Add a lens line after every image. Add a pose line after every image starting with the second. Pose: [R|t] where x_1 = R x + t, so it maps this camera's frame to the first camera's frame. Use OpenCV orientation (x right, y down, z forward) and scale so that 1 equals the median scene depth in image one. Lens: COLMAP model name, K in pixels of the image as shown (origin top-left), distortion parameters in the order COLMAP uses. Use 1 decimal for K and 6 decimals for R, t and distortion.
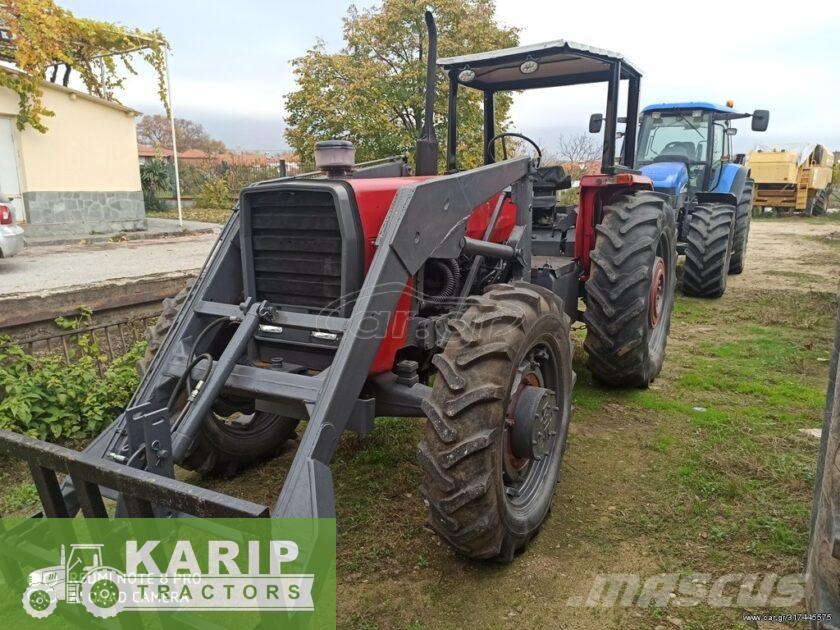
lens RADIAL K [[607.6, 0, 425.0], [0, 607.6, 314.5], [0, 0, 1]] dist [0.043207, -0.020946]
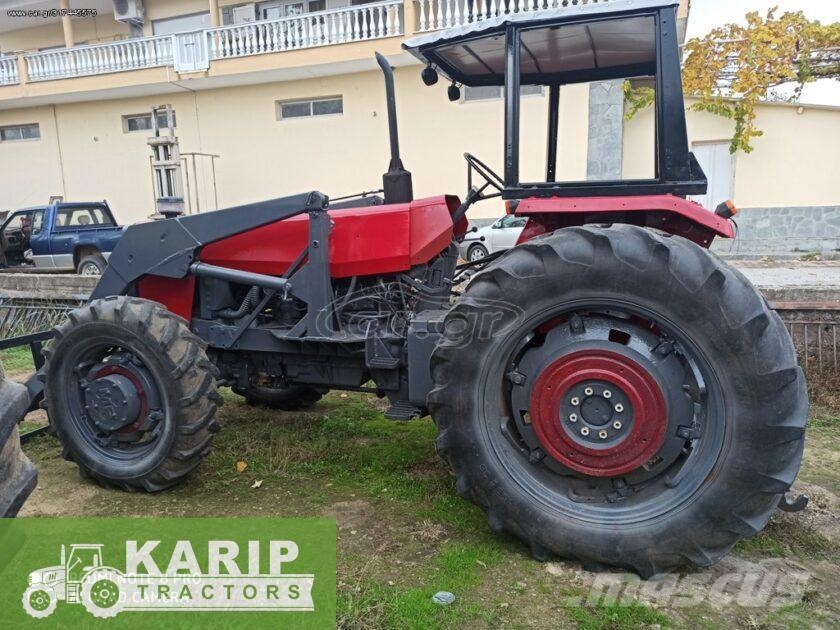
lens RADIAL K [[607.6, 0, 422.7], [0, 607.6, 314.7], [0, 0, 1]] dist [0.043207, -0.020946]
pose [[0.154419, 0.162950, -0.974475, 0.331336], [-0.175418, 0.975157, 0.135267, -0.066062], [0.972308, 0.150052, 0.179167, 0.295059]]
